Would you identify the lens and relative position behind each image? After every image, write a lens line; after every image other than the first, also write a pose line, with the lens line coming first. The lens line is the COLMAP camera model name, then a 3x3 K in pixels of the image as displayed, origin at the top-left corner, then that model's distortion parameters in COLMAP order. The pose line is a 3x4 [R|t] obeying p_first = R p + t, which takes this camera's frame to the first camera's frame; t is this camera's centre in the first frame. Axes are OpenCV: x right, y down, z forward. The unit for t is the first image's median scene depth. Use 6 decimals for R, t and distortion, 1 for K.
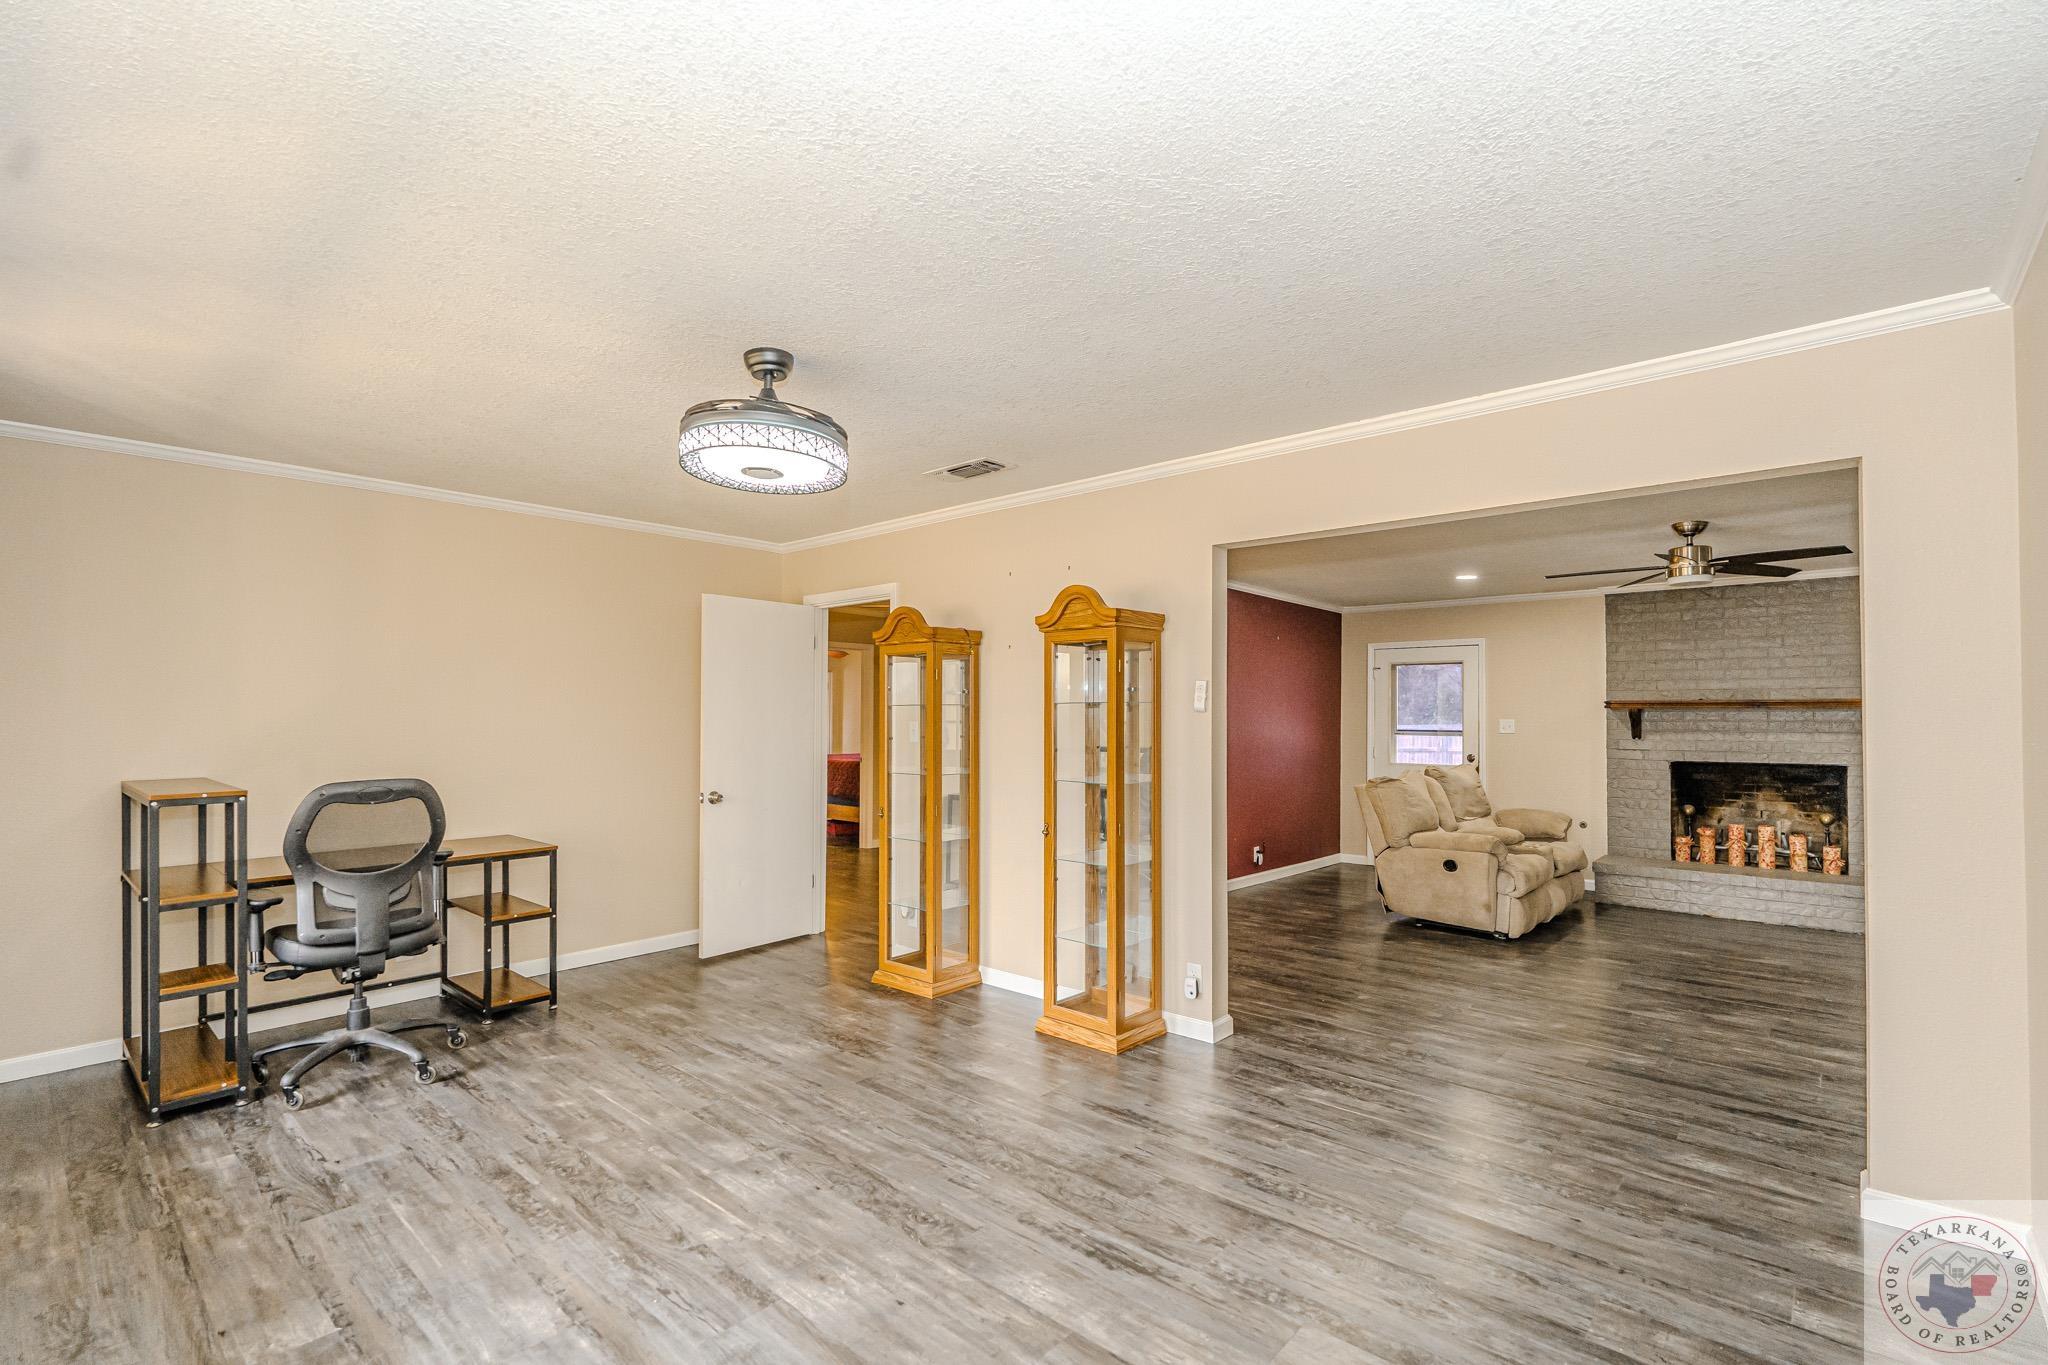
lens RADIAL K [[917.5, 0, 1024.5], [0, 917.5, 711.6], [0, 0, 1]] dist [-0.003658, -0.000344]
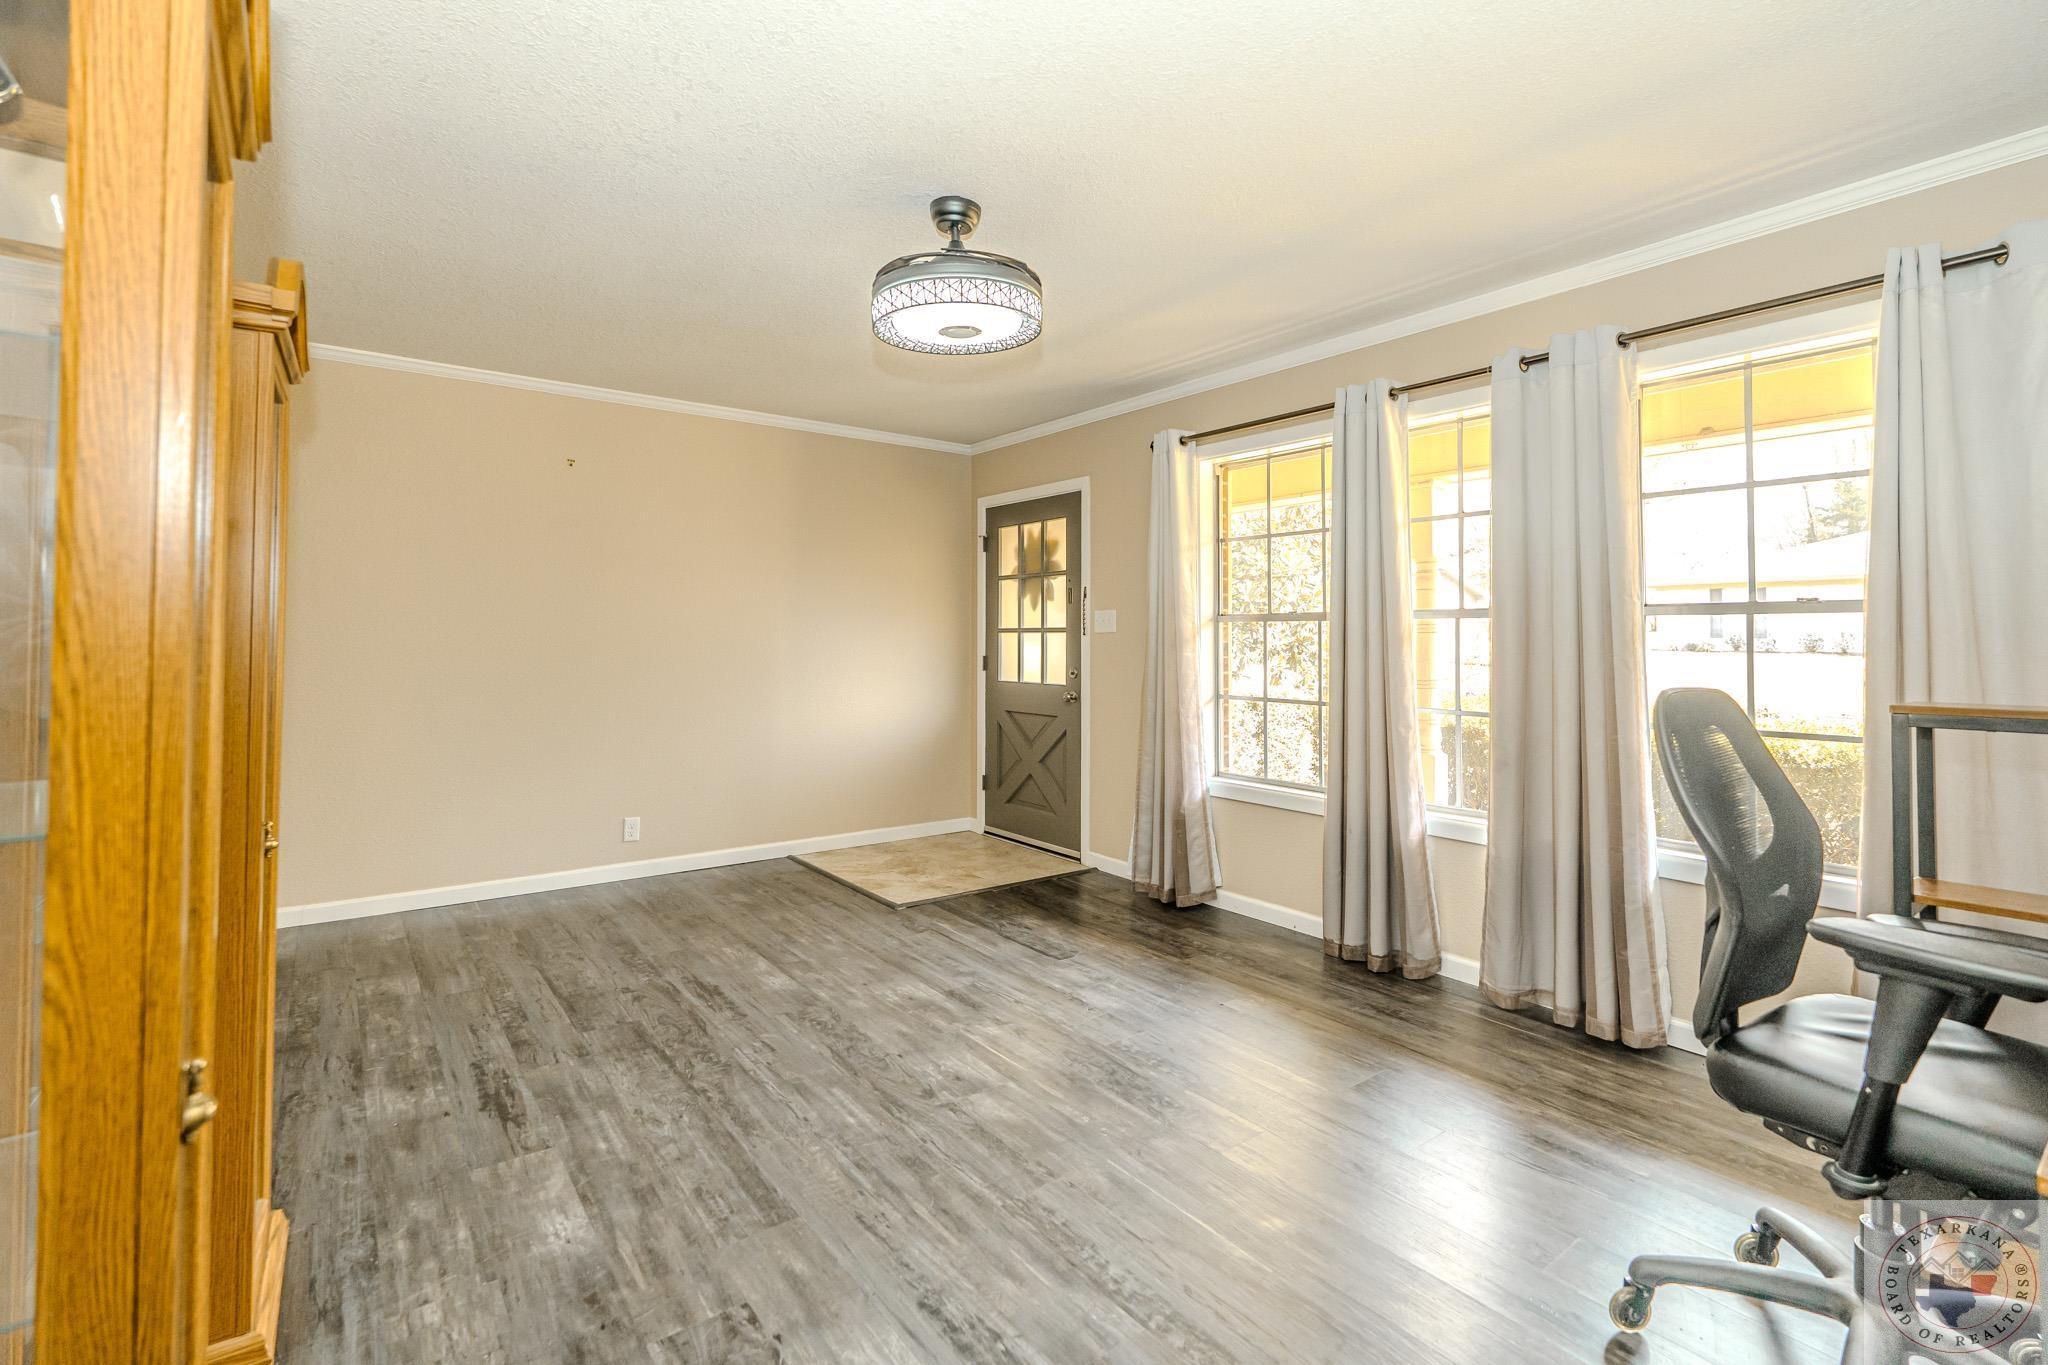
lens RADIAL K [[916.6, 0, 1015.4], [0, 916.6, 635.6], [0, 0, 1]] dist [-0.004693, 0.000345]
pose [[-0.979290, -0.003036, 0.202438, -0.532343], [-0.005855, 0.999894, -0.013326, 0.063333], [-0.202376, -0.014236, -0.979204, 1.894260]]
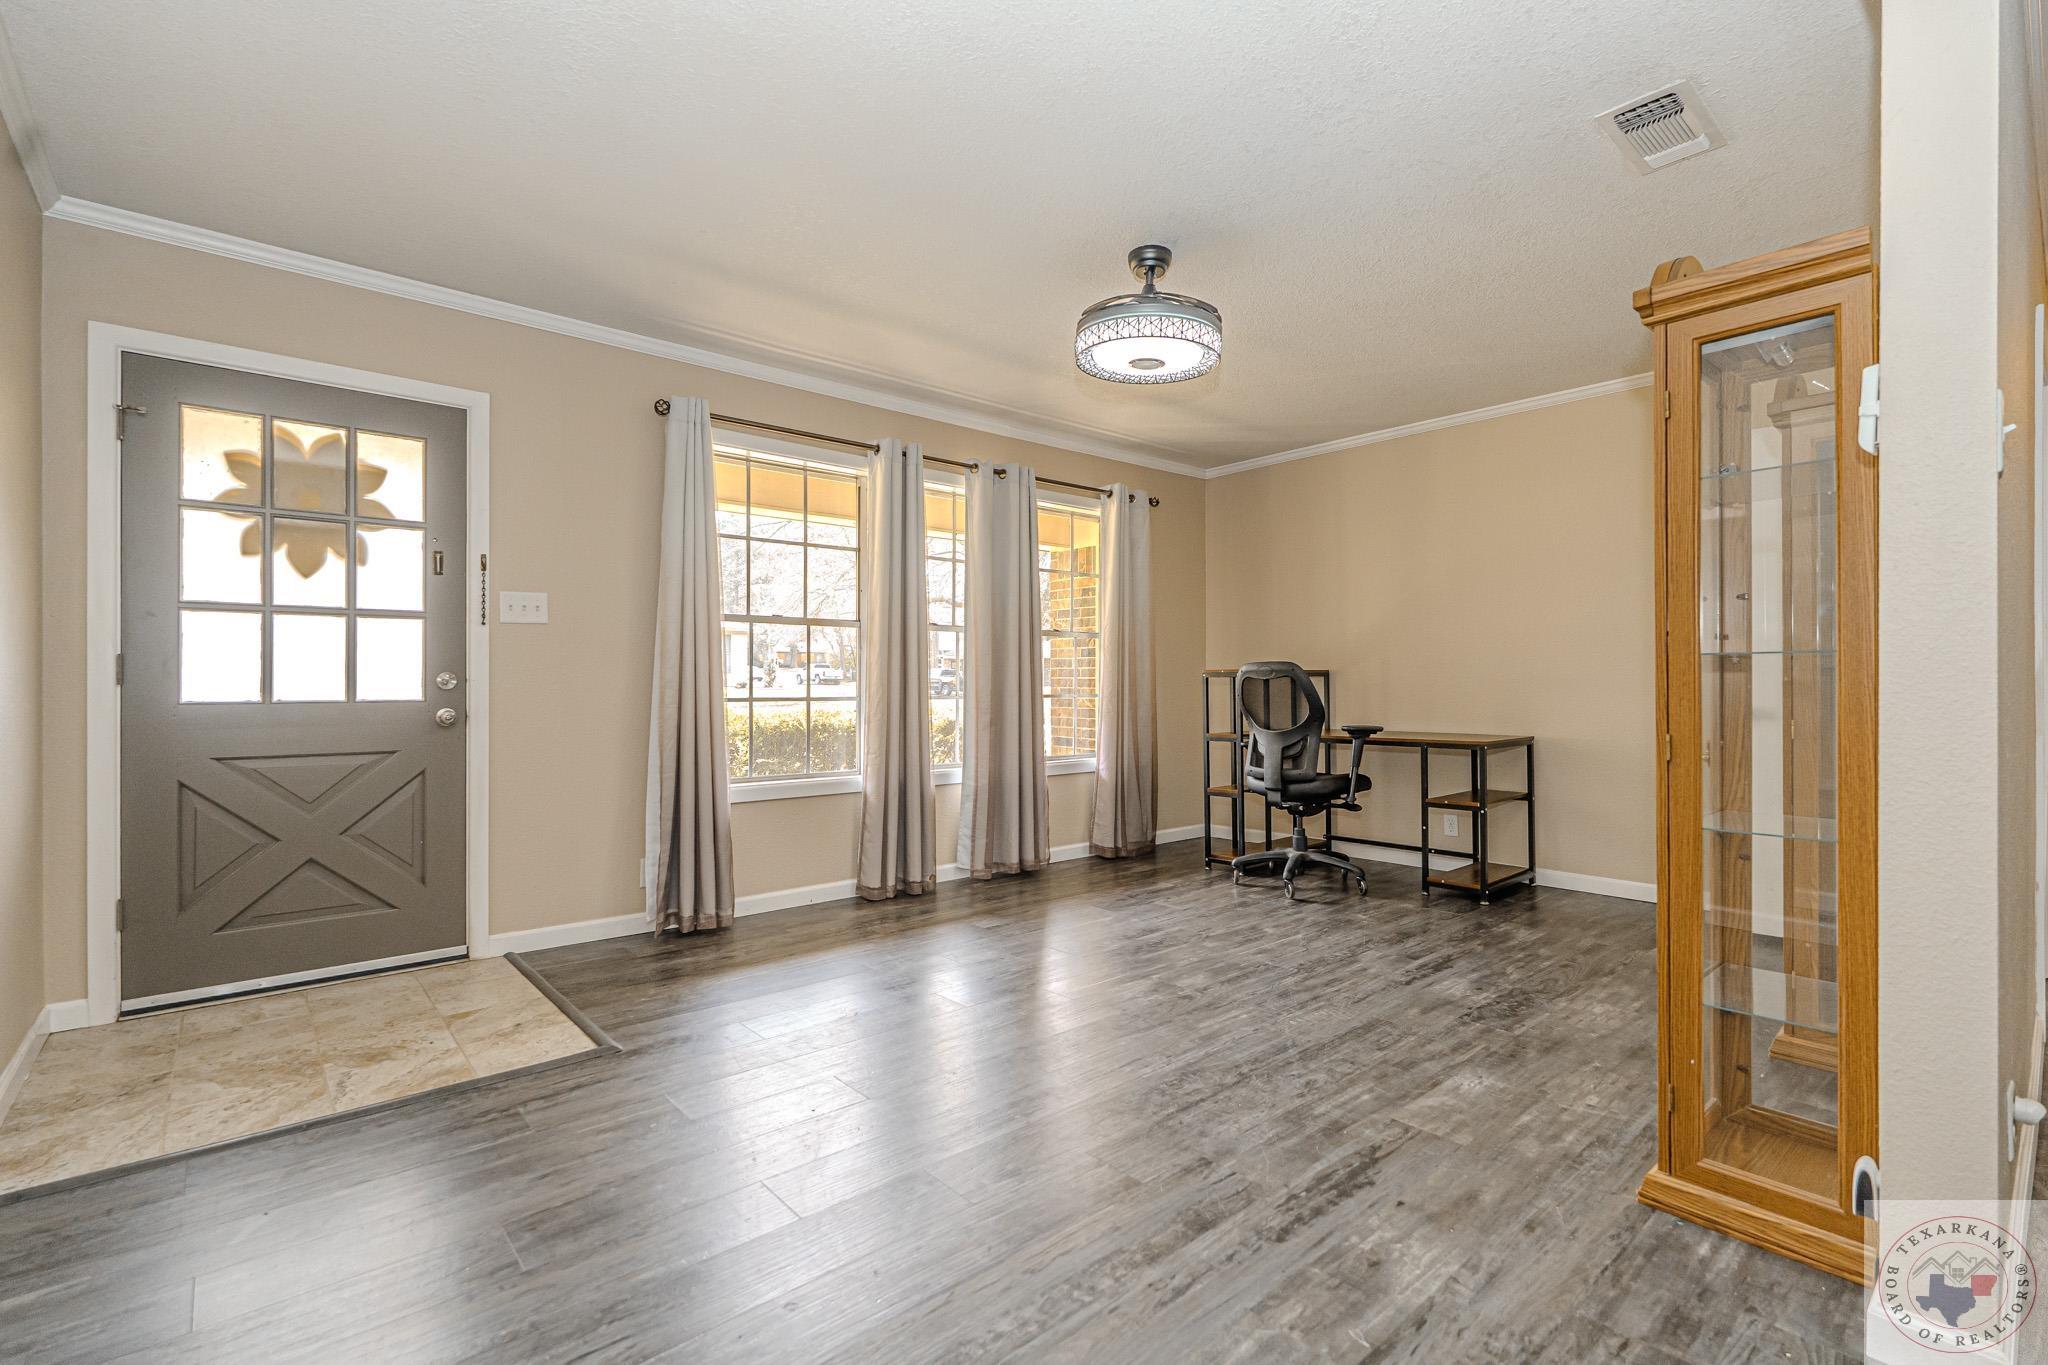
lens RADIAL K [[917.5, 0, 1024.5], [0, 917.5, 711.6], [0, 0, 1]] dist [-0.003658, -0.000344]
pose [[-0.132131, 0.030304, -0.990769, 0.833690], [0.009630, 0.999525, 0.029288, 0.123343], [0.991185, -0.005672, -0.132360, 0.985095]]
